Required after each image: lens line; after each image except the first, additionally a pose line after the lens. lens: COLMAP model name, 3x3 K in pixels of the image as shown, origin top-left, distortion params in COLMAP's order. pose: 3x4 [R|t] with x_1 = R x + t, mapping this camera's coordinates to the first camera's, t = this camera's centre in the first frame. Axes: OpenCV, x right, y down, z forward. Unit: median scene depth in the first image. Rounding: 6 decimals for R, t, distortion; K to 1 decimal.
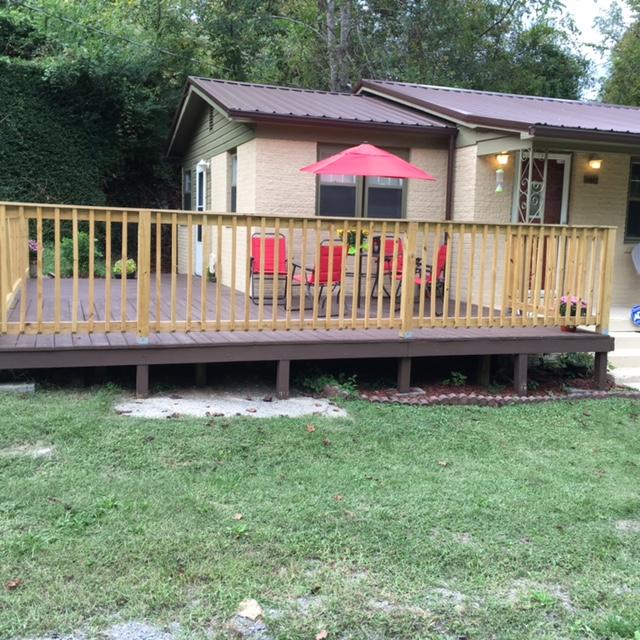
lens RADIAL K [[728.9, 0, 321.5], [0, 728.9, 312.2], [0, 0, 1]] dist [0.053264, 0.011413]
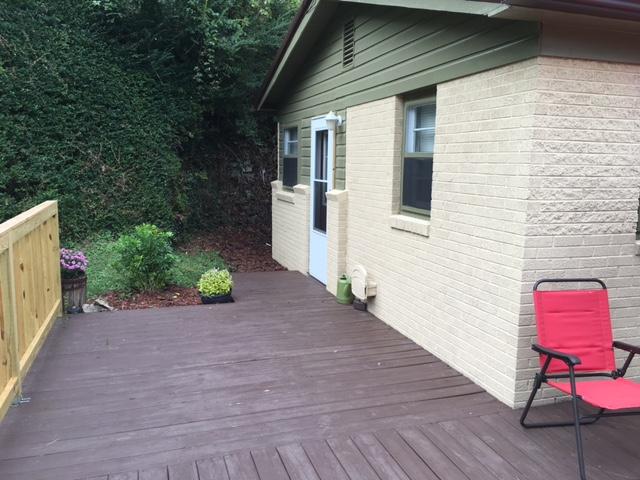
lens RADIAL K [[547.8, 0, 317.6], [0, 547.8, 232.9], [0, 0, 1]] dist [0.104333, -0.162174]
pose [[0.999478, -0.010925, -0.030413, -0.154428], [0.011340, 0.999845, 0.013485, -0.103299], [0.030261, -0.013823, 0.999446, 0.488650]]
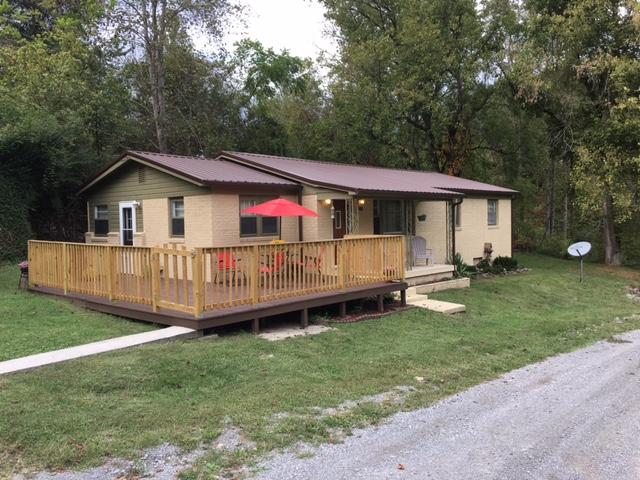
lens RADIAL K [[547.8, 0, 317.6], [0, 547.8, 232.9], [0, 0, 1]] dist [0.104333, -0.162174]
pose [[0.877104, -0.059894, 0.476551, -0.374550], [0.100112, 0.993200, -0.059432, -0.027182], [-0.469751, 0.099836, 0.877136, -0.220984]]
